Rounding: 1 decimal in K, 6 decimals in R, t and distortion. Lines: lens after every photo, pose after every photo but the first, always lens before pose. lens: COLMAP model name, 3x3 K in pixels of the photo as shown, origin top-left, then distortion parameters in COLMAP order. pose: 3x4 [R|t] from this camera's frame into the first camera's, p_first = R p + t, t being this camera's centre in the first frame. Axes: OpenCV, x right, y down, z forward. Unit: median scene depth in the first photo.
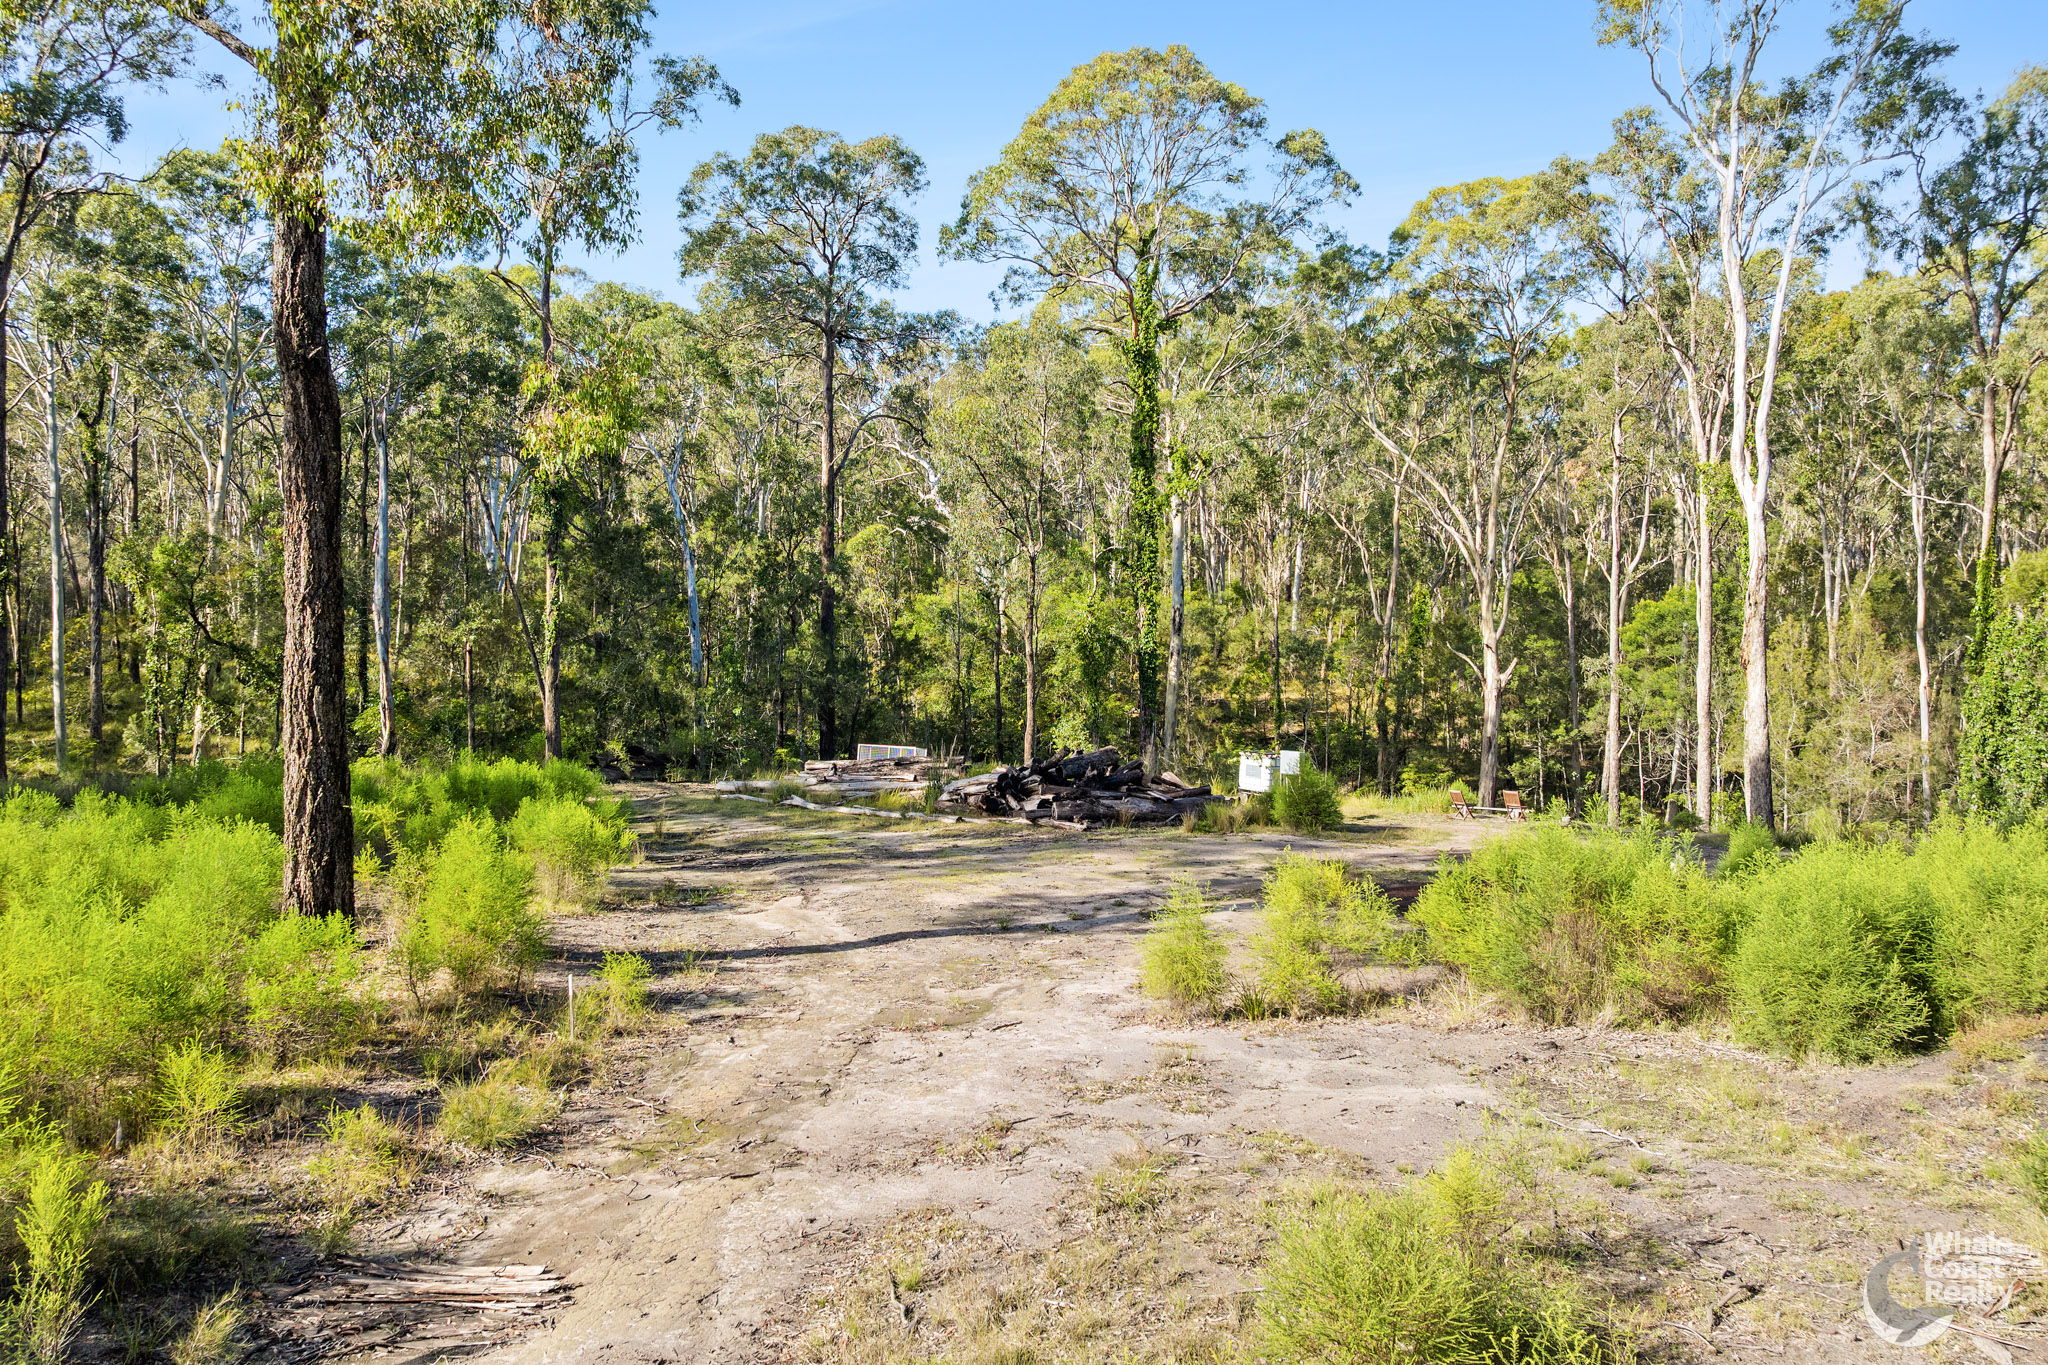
lens RADIAL K [[1448.6, 0, 1024.2], [0, 1448.6, 595.7], [0, 0, 1]] dist [-0.030270, -0.000794]
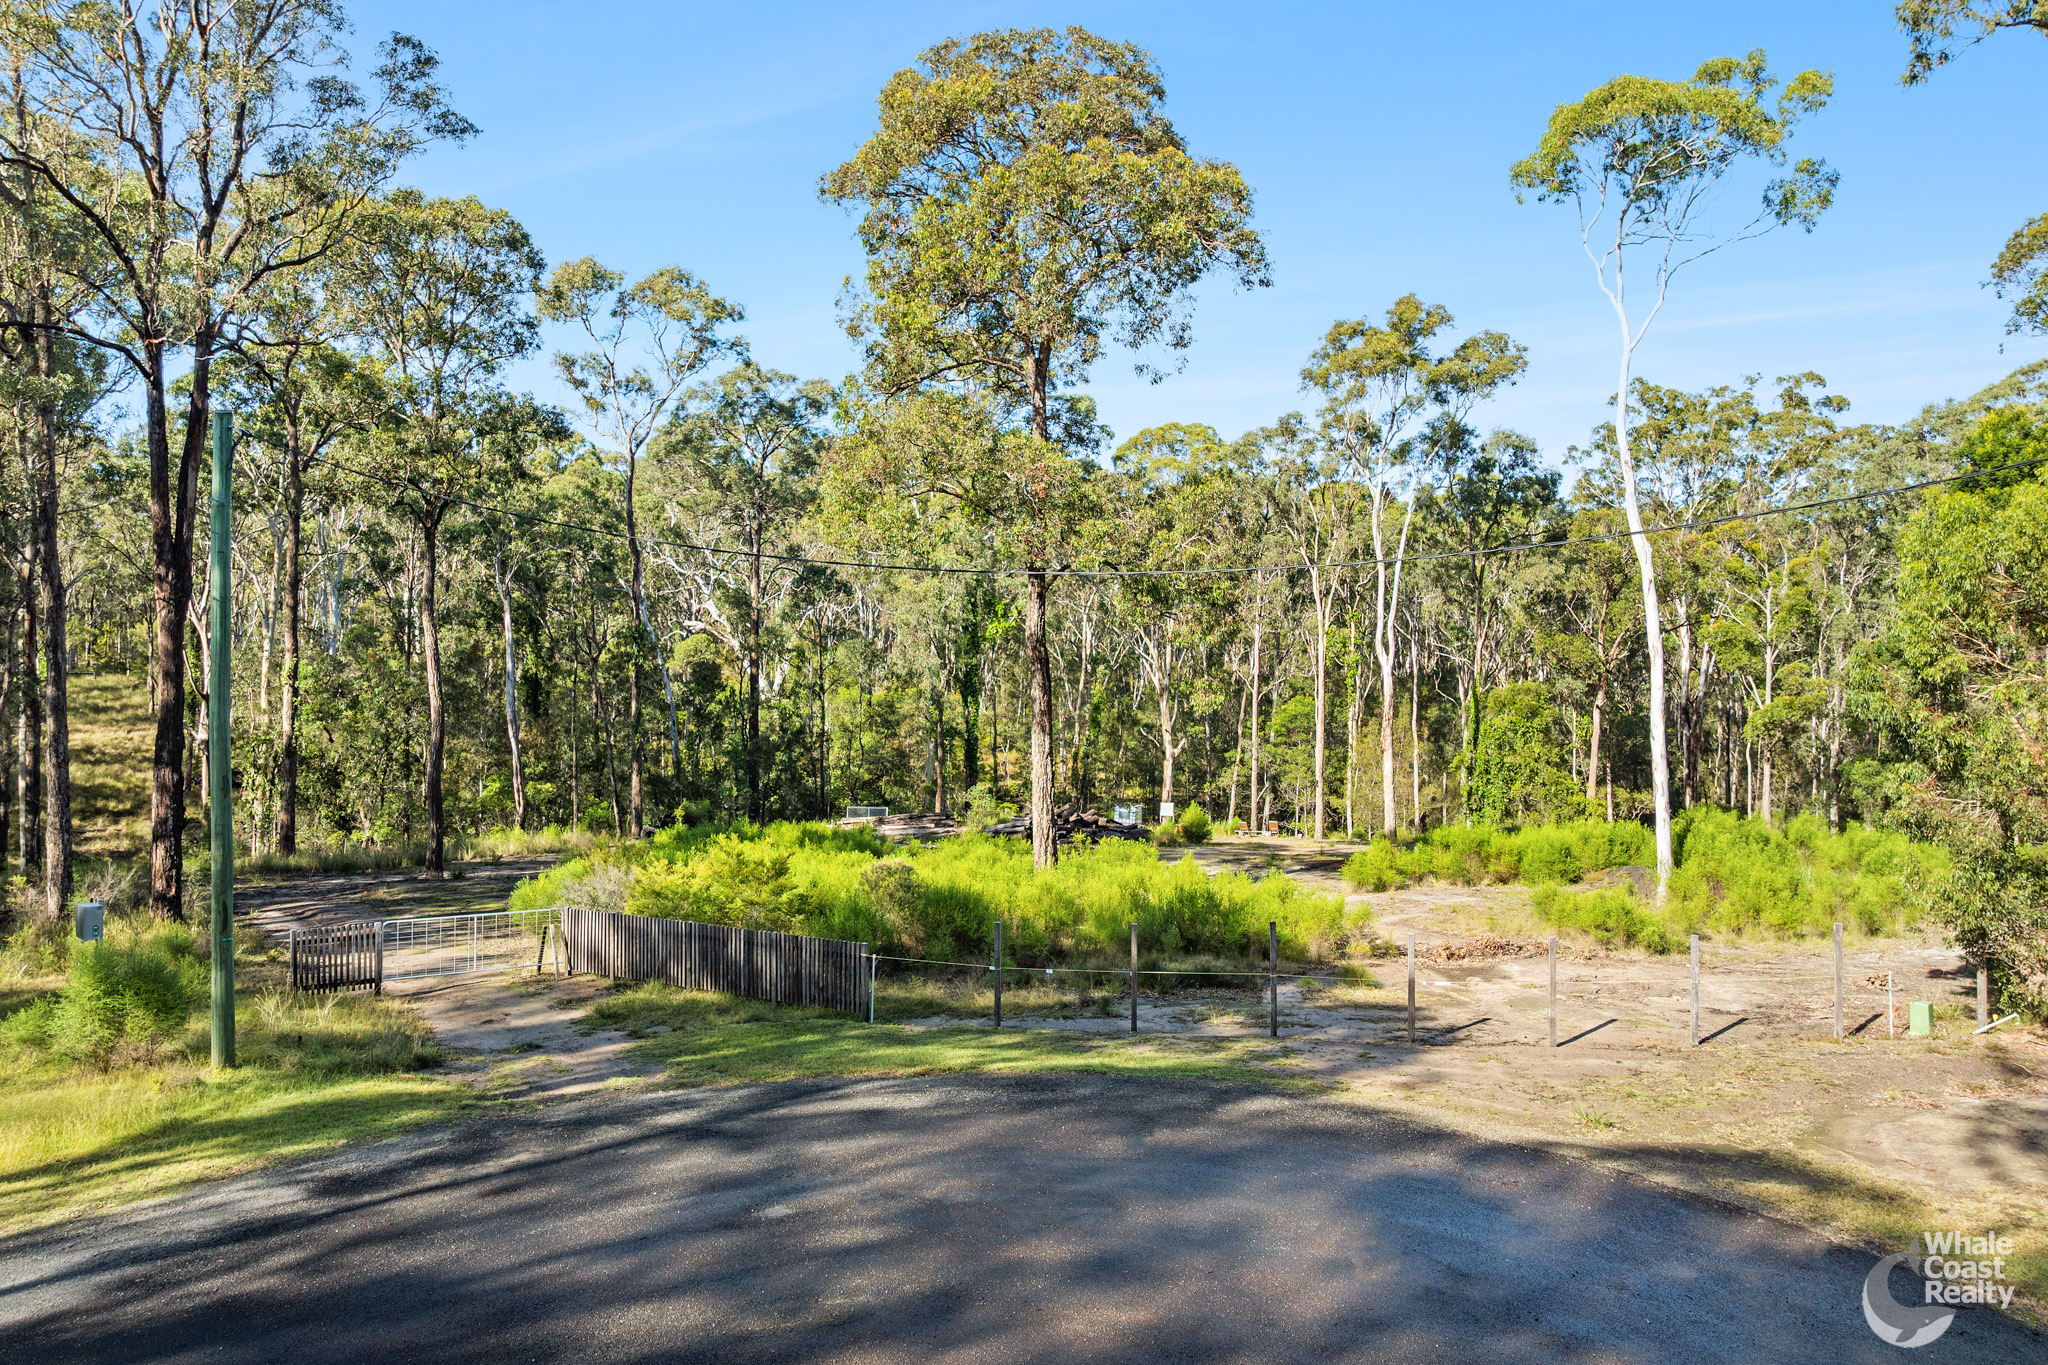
lens RADIAL K [[1376.6, 0, 1024.0], [0, 1376.6, 682.5], [0, 0, 1]] dist [-0.046857, -0.002589]
pose [[0.934535, 0.004411, 0.355845, -0.426926], [-0.011300, 0.999787, 0.017284, -0.050083], [-0.355693, -0.020174, 0.934385, -0.381688]]
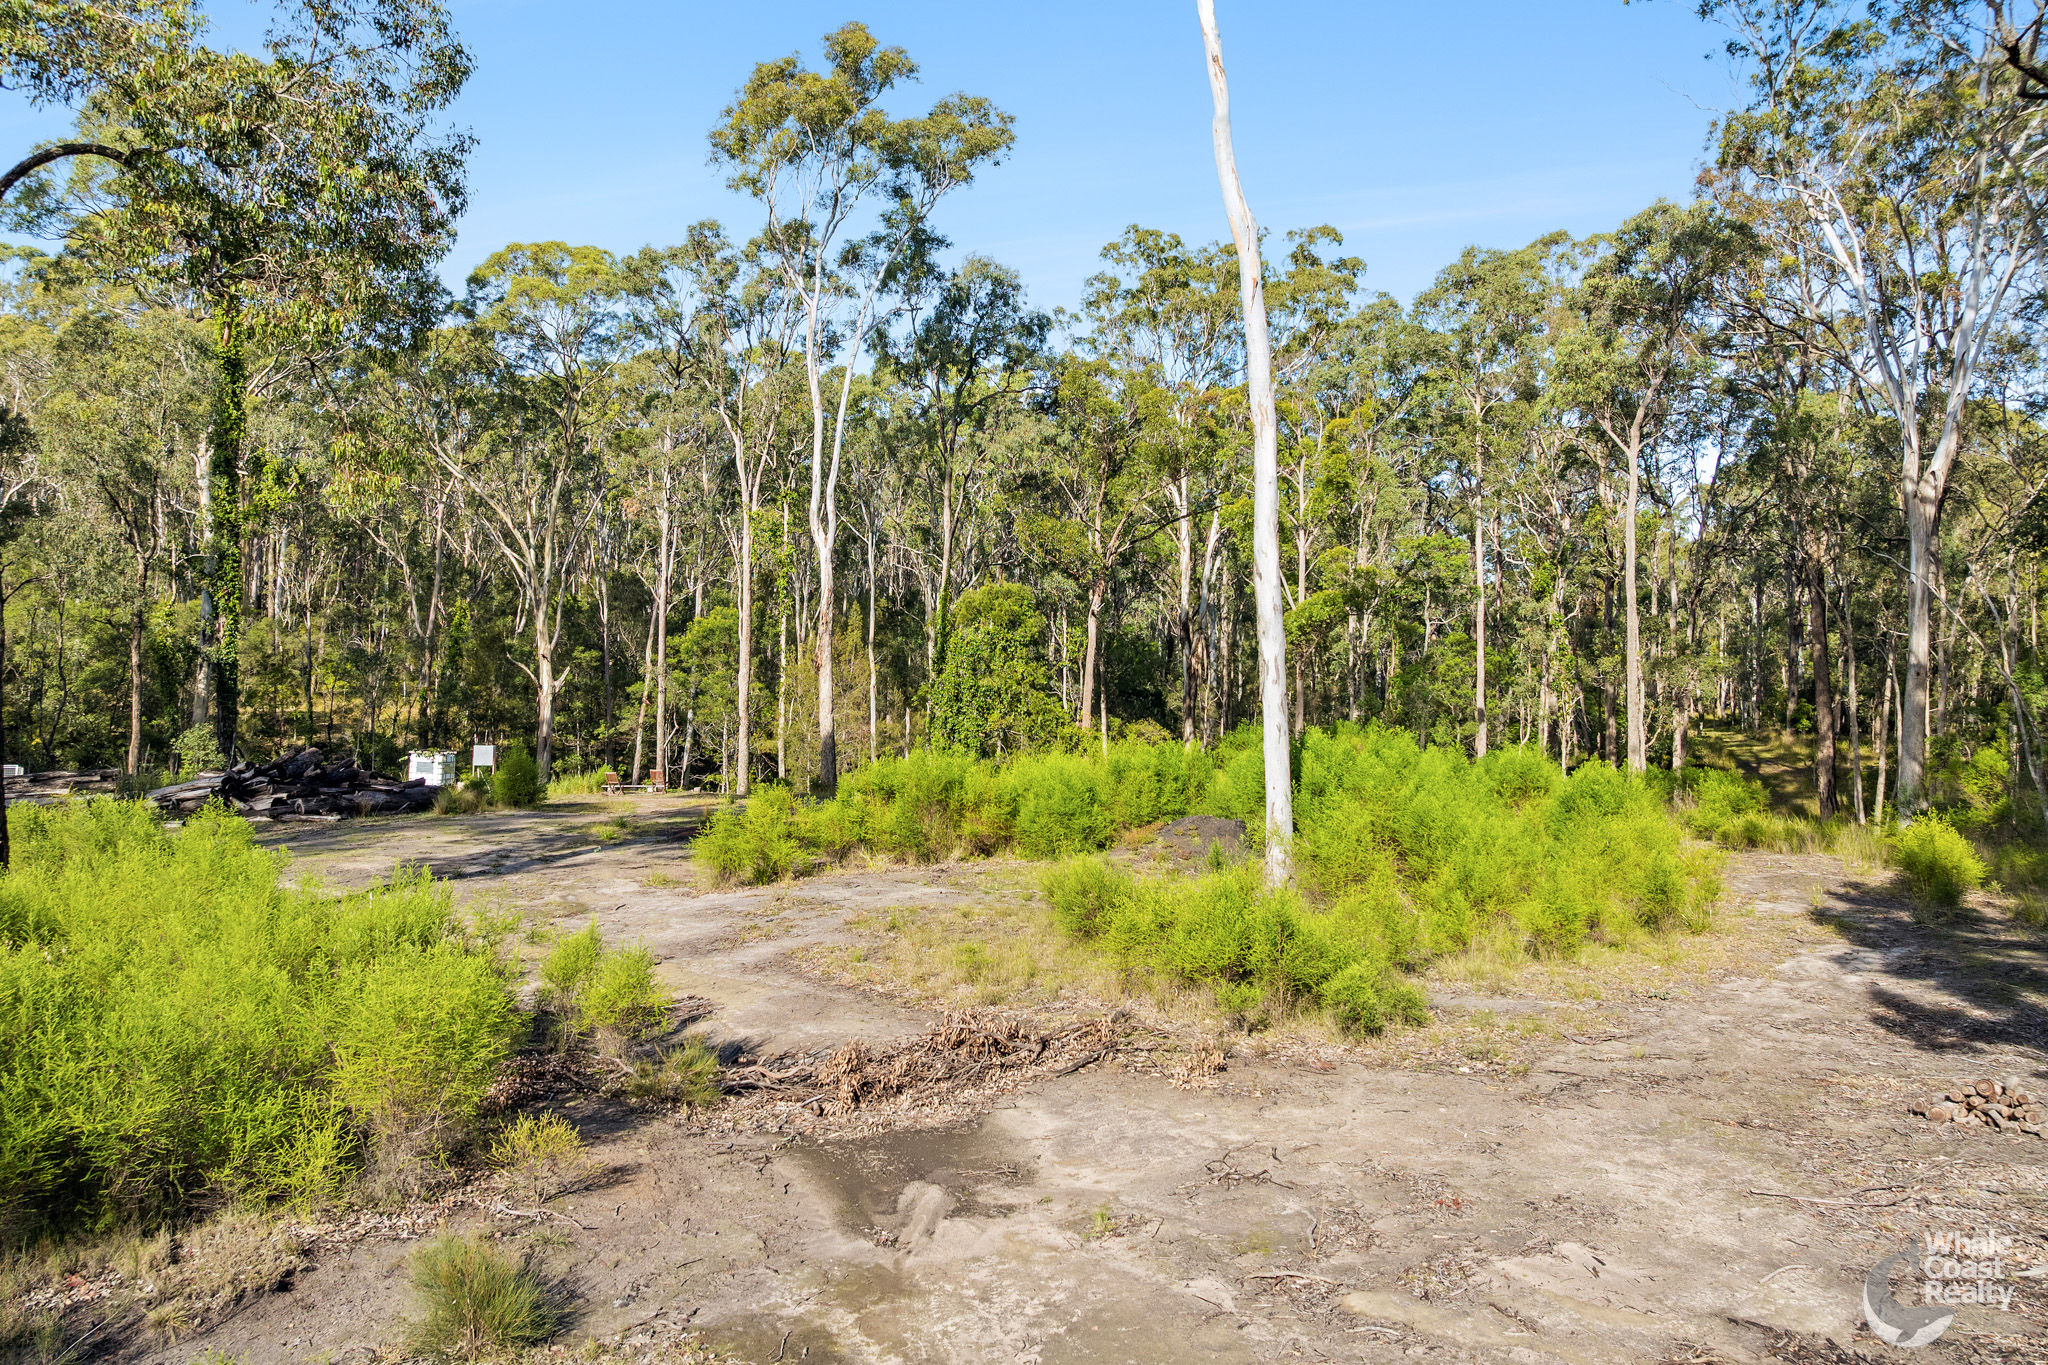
lens RADIAL K [[1448.6, 0, 1024.2], [0, 1448.6, 595.7], [0, 0, 1]] dist [-0.030270, -0.000794]
pose [[0.740931, 0.024695, 0.671127, -0.199628], [-0.018880, 0.999695, -0.015942, -0.001641], [-0.671316, -0.000859, 0.741171, -0.106544]]
